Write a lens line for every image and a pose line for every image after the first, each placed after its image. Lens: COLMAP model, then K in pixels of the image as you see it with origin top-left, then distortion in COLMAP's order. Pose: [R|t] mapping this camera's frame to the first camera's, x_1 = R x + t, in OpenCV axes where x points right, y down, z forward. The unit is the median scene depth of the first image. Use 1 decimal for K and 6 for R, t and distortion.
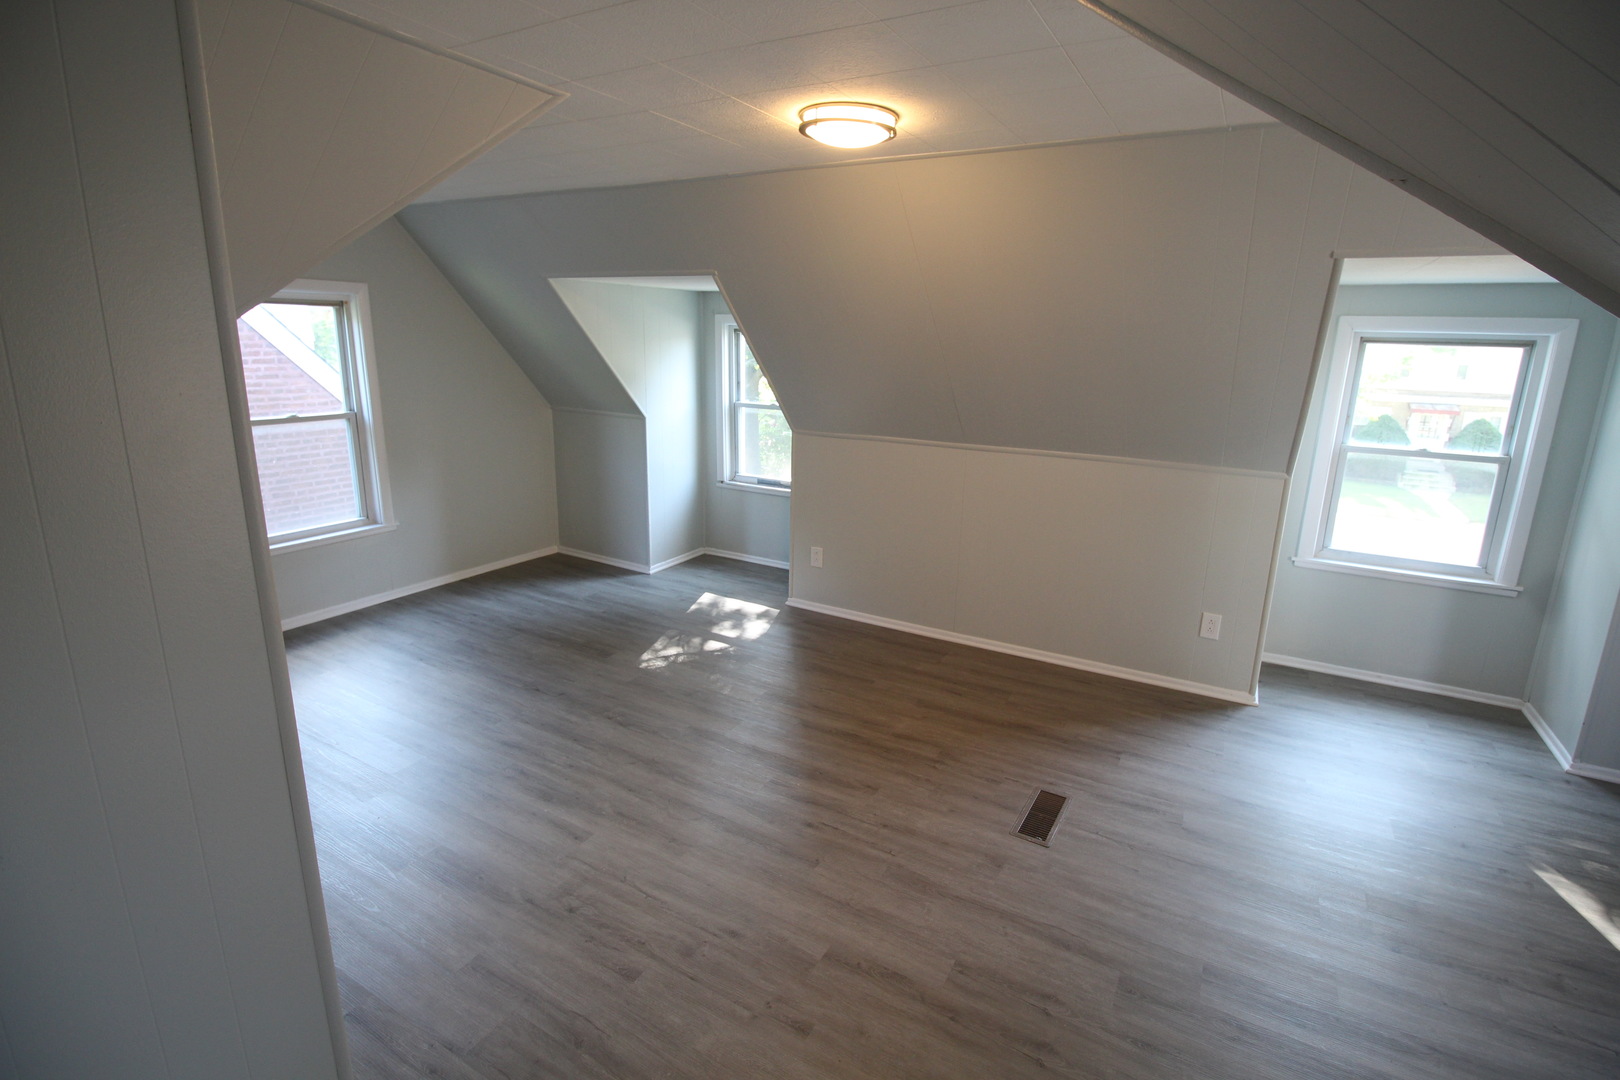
lens RADIAL K [[775.6, 0, 820.8], [0, 775.6, 533.6], [0, 0, 1]] dist [-0.011832, -0.000256]
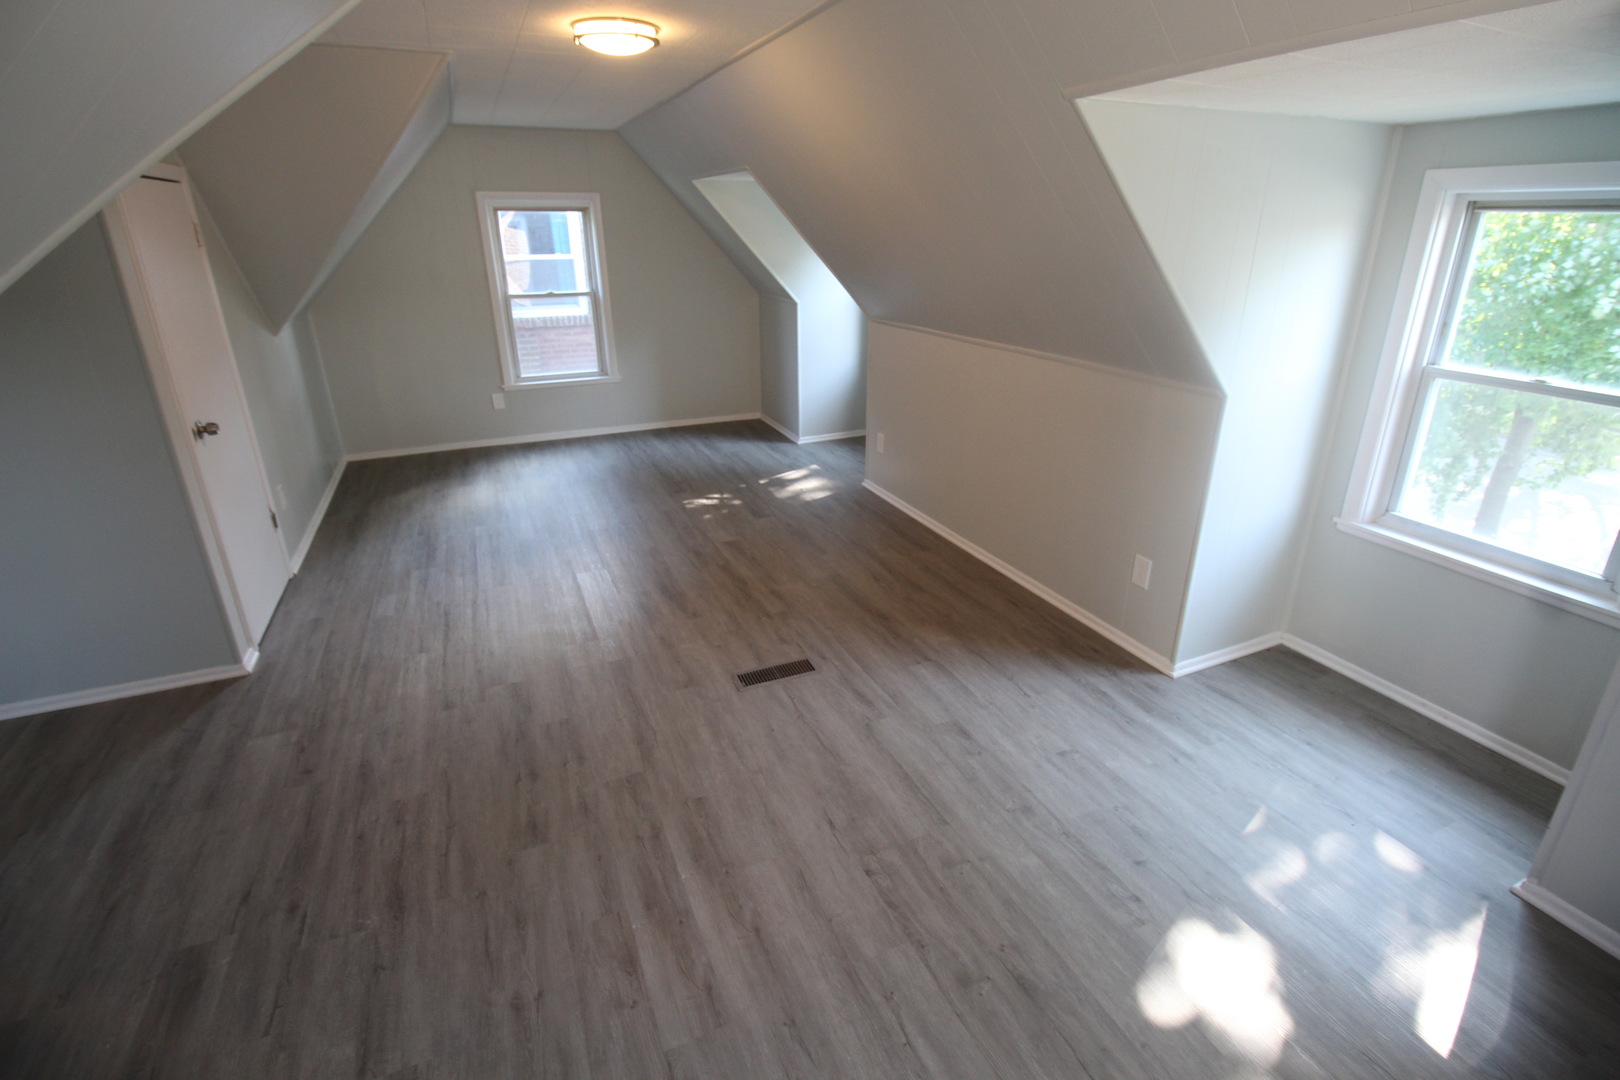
lens RADIAL K [[775.6, 0, 820.8], [0, 775.6, 533.6], [0, 0, 1]] dist [-0.011832, -0.000256]
pose [[0.795977, 0.198566, -0.571833, 0.674946], [-0.128485, 0.978563, 0.160953, -0.010163], [0.591534, -0.054643, 0.804426, 0.120731]]
